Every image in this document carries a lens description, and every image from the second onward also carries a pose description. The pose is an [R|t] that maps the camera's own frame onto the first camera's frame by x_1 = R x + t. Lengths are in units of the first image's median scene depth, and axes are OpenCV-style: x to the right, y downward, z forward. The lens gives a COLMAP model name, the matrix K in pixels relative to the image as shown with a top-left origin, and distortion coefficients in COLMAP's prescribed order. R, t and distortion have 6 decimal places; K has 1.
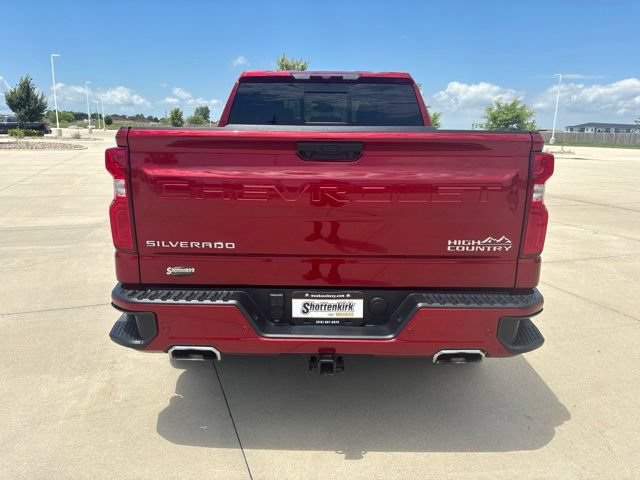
lens RADIAL K [[494.3, 0, 321.3], [0, 494.3, 240.2], [0, 0, 1]] dist [0.037655, -0.044204]
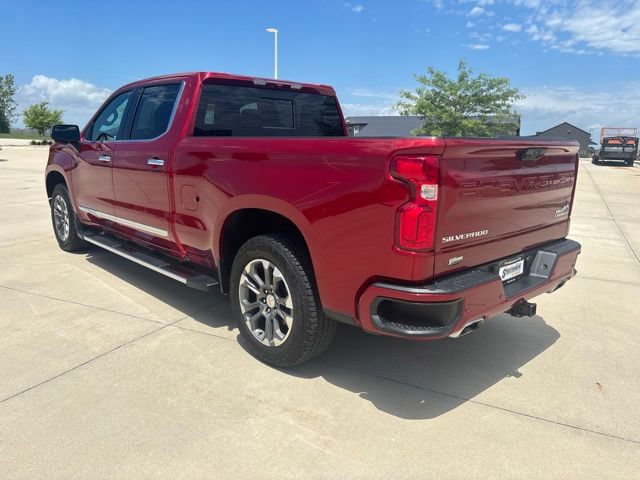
lens RADIAL K [[494.3, 0, 324.4], [0, 494.3, 235.2], [0, 0, 1]] dist [0.037655, -0.044204]
pose [[0.724092, -0.130314, 0.677281, -1.373100], [0.136298, 0.989659, 0.044699, -0.096680], [-0.676102, 0.059946, 0.734365, 0.371661]]
